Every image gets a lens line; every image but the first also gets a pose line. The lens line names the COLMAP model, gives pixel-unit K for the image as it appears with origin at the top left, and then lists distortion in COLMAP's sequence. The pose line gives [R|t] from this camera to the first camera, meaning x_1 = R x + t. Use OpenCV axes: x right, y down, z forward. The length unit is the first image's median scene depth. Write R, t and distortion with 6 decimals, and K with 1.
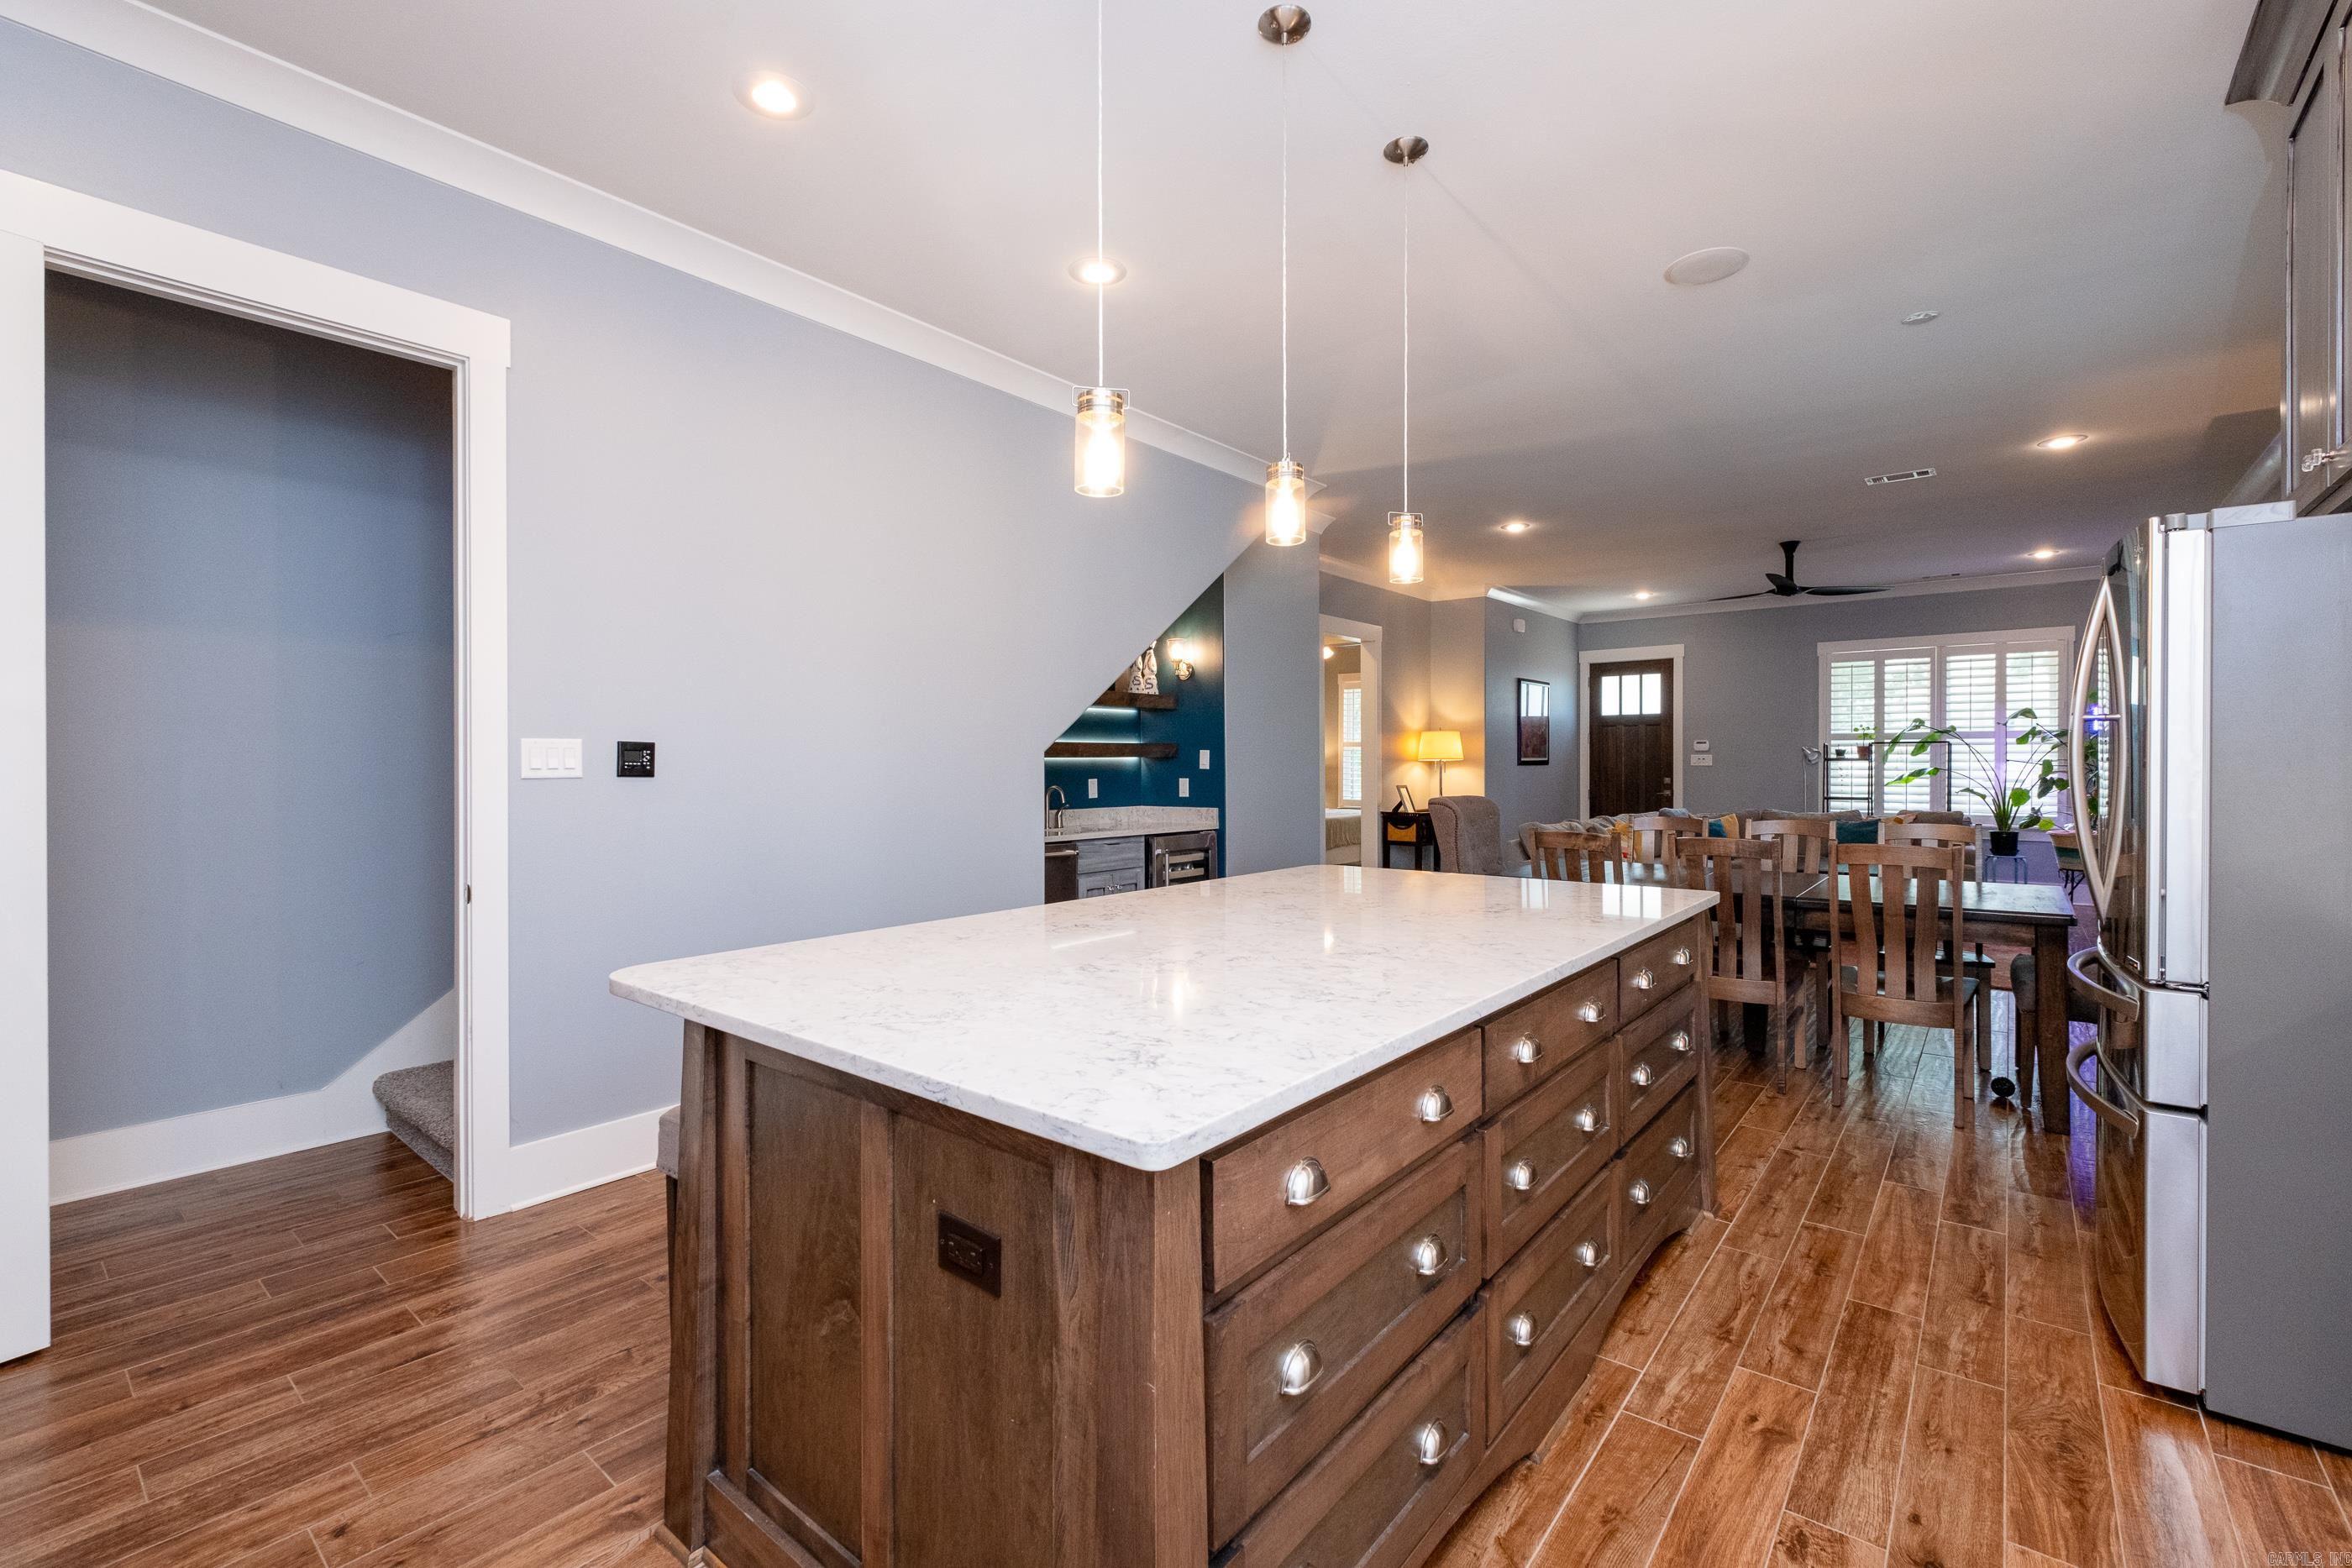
lens RADIAL K [[1018.9, 0, 1180.0], [0, 1018.9, 771.4], [0, 0, 1]] dist [0.006003, -0.002832]
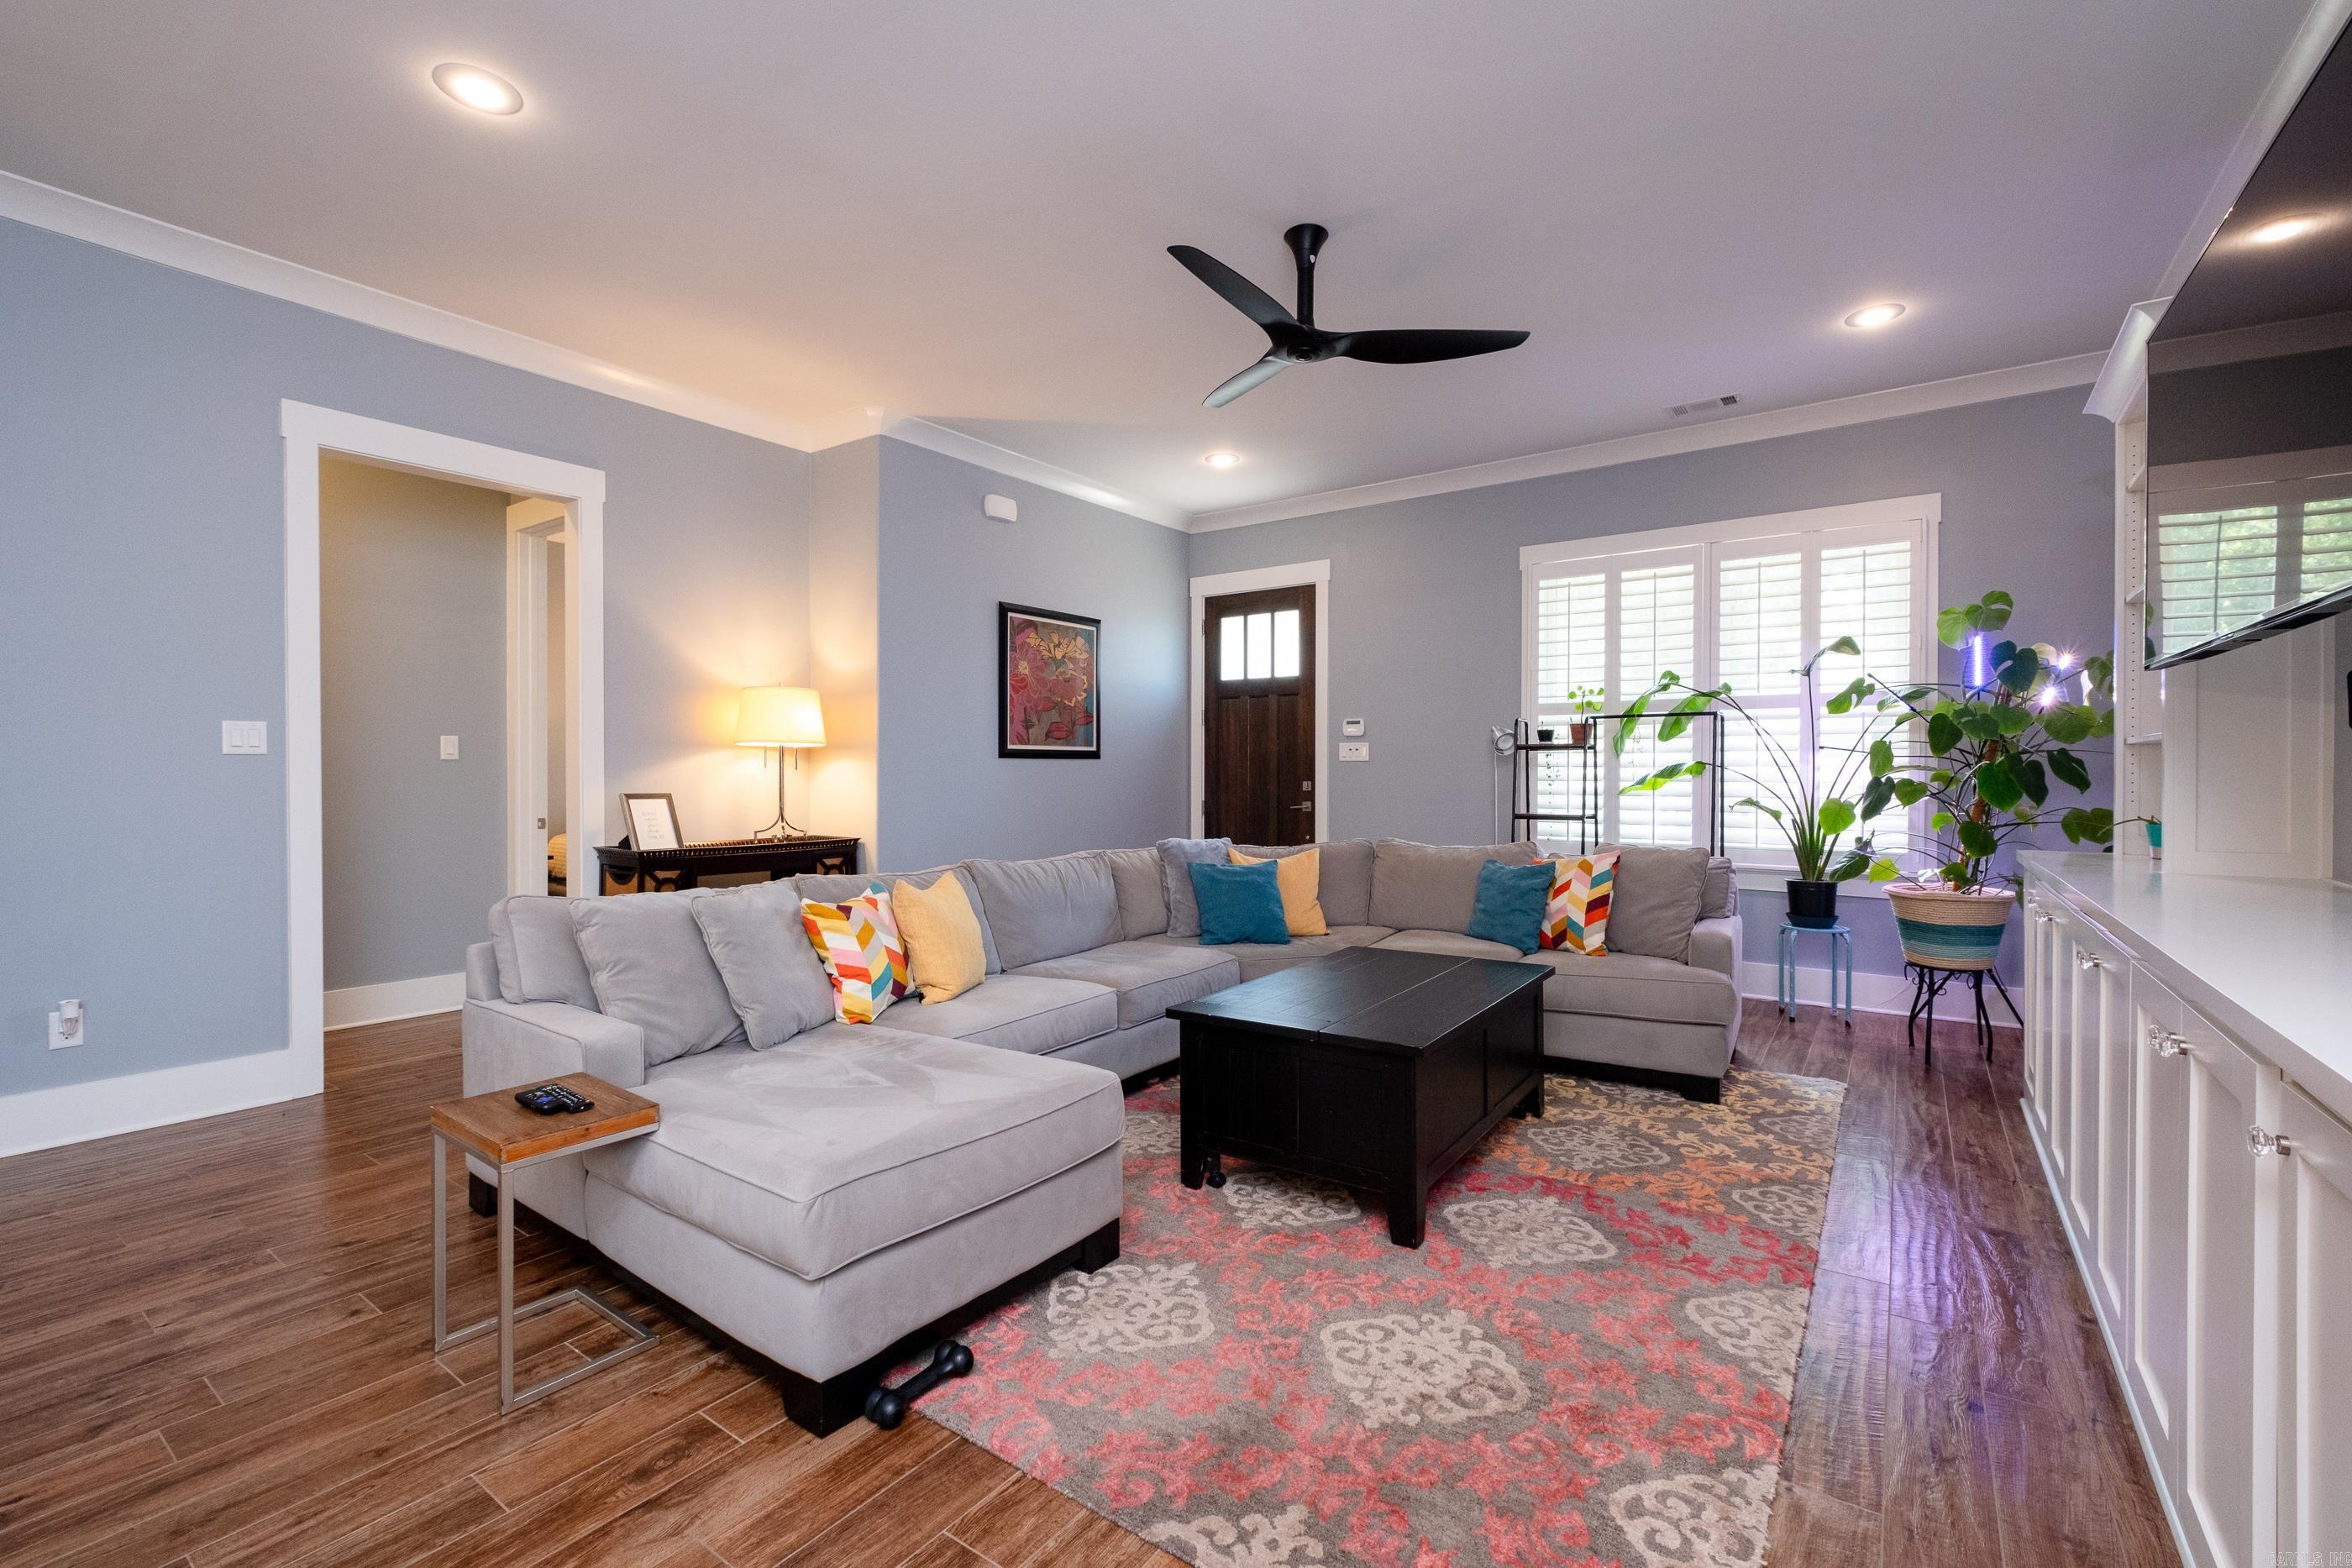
lens RADIAL K [[1018.9, 0, 1164.3], [0, 1018.9, 785.6], [0, 0, 1]] dist [0.006003, -0.002832]
pose [[0.998471, 0.001842, 0.055253, 0.430170], [-0.002126, 0.999985, 0.005081, 0.007138], [-0.055243, -0.005191, 0.998459, 0.477114]]
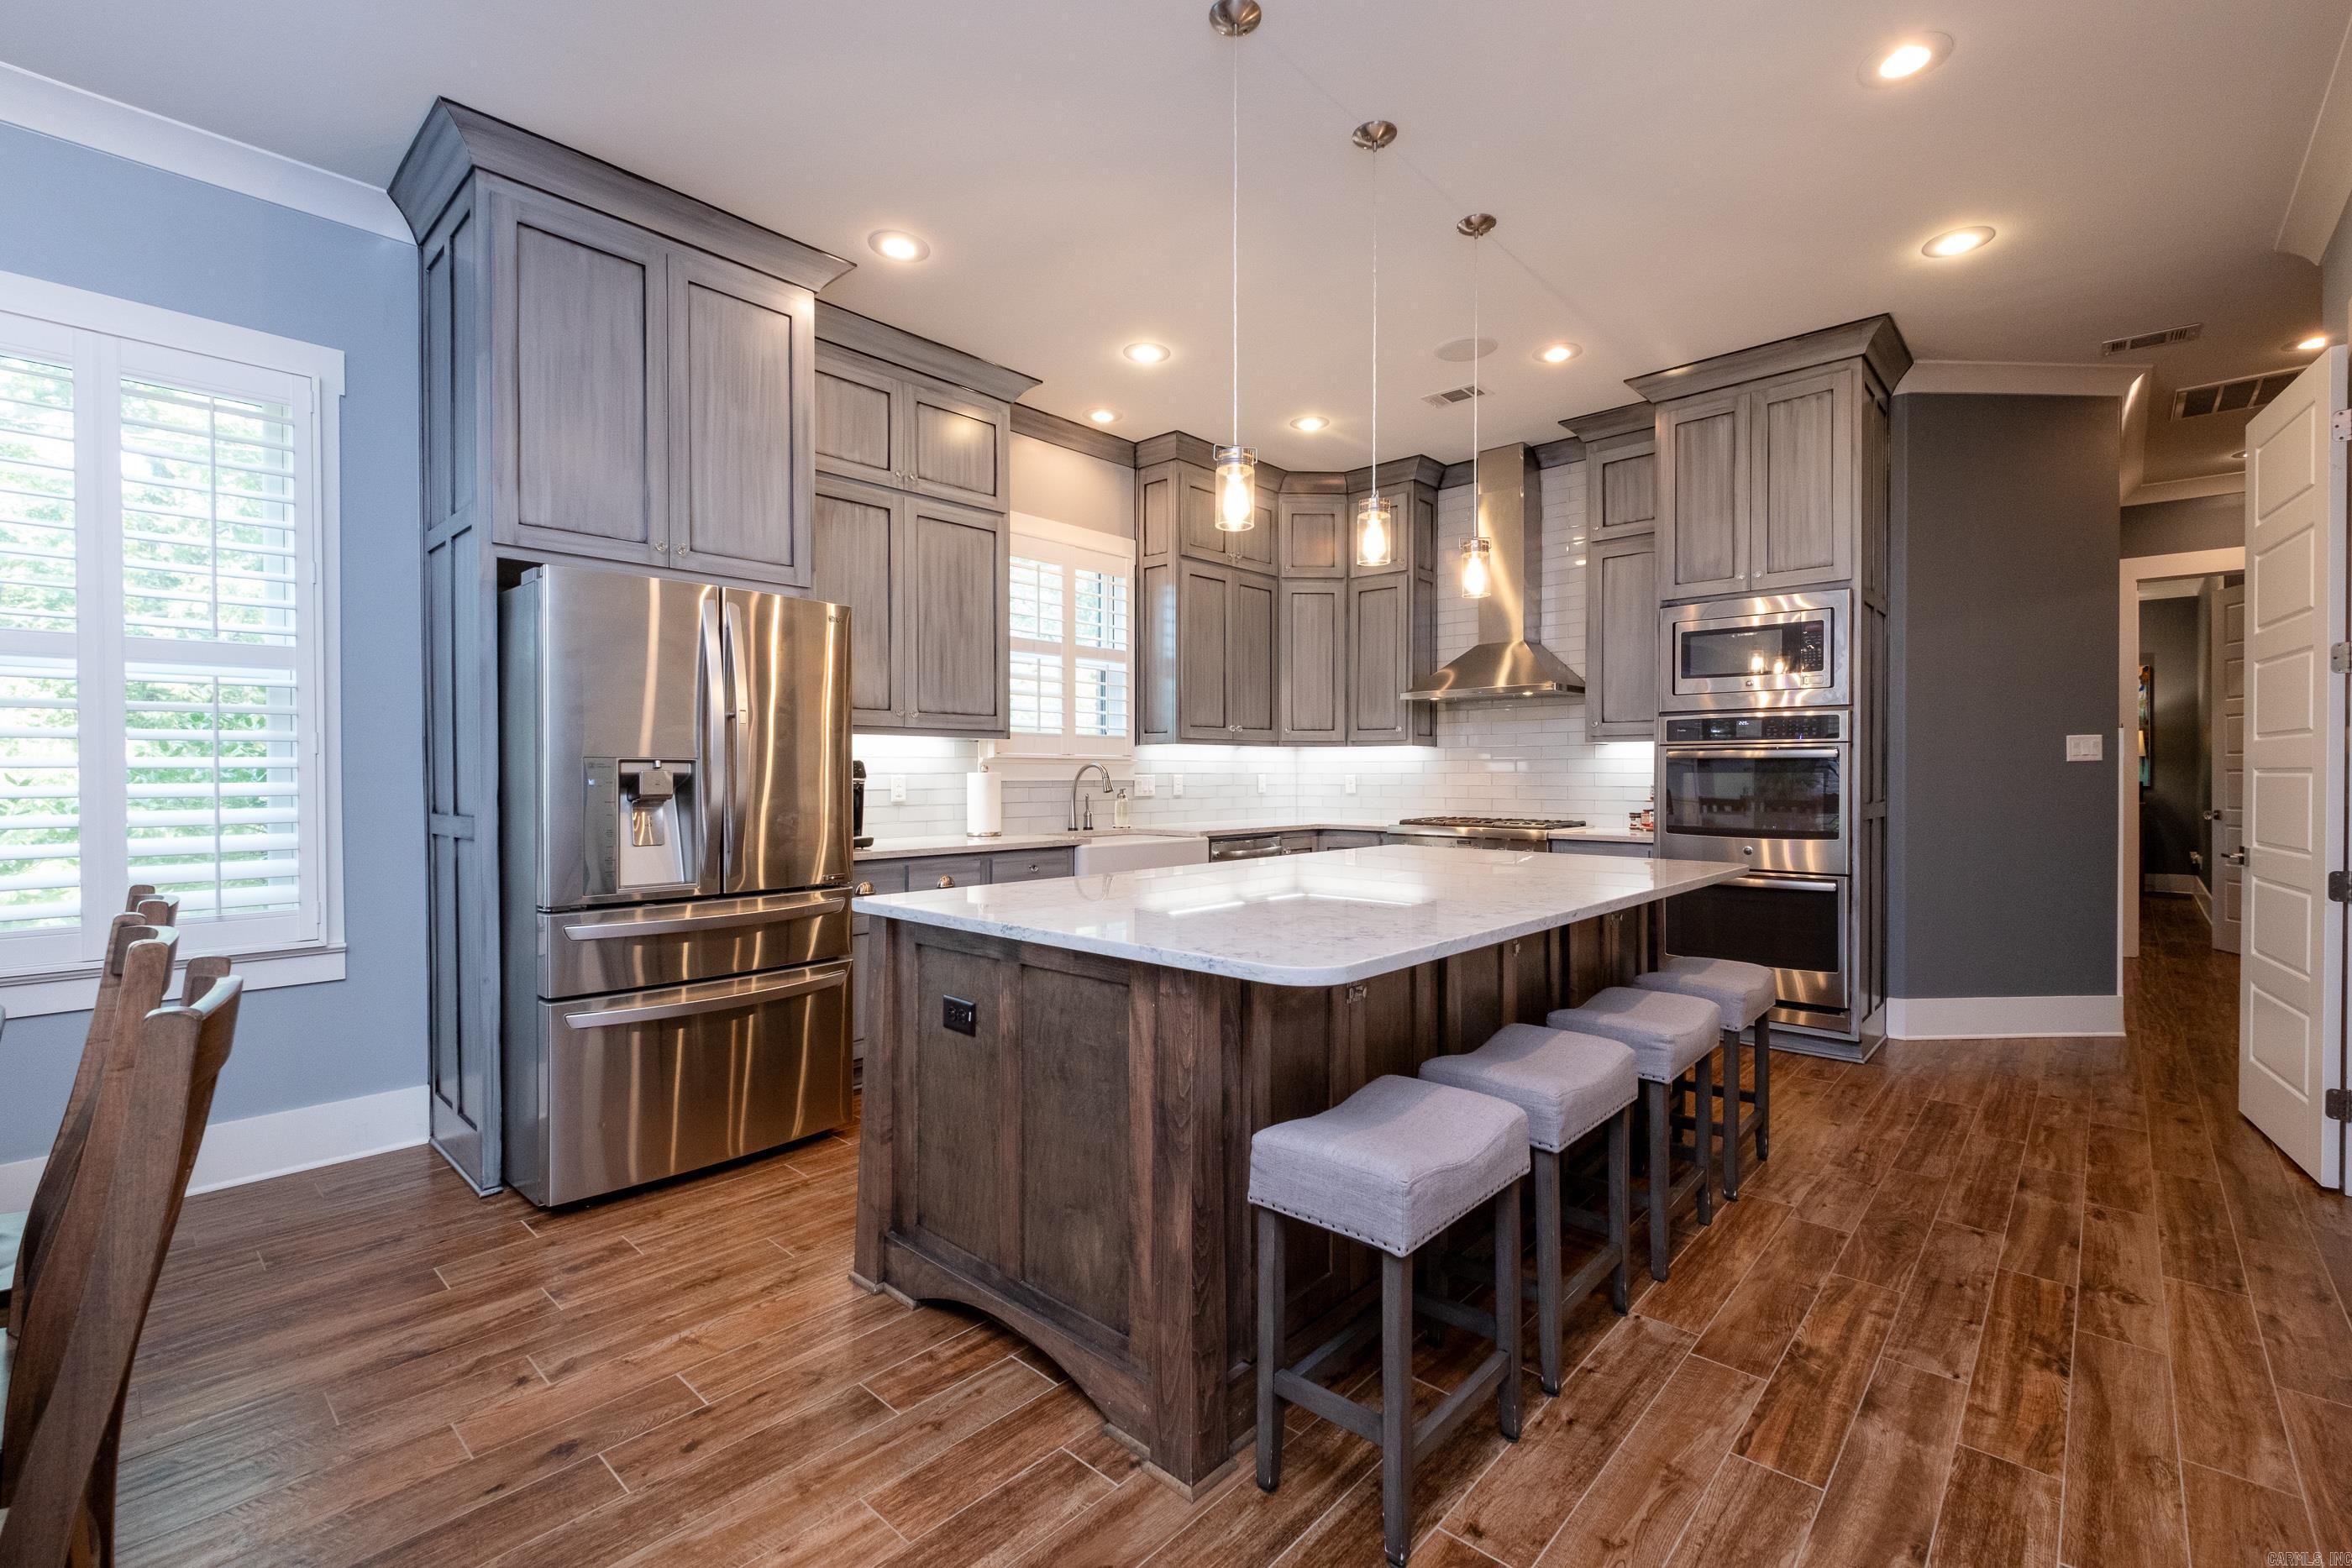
lens RADIAL K [[1018.9, 0, 1191.8], [0, 1018.9, 787.2], [0, 0, 1]] dist [0.006003, -0.002832]
pose [[-0.998618, 0.003750, 0.052413, 0.065031], [0.004732, 0.999815, 0.018632, 0.004546], [-0.052334, 0.018854, -0.998452, 0.564689]]
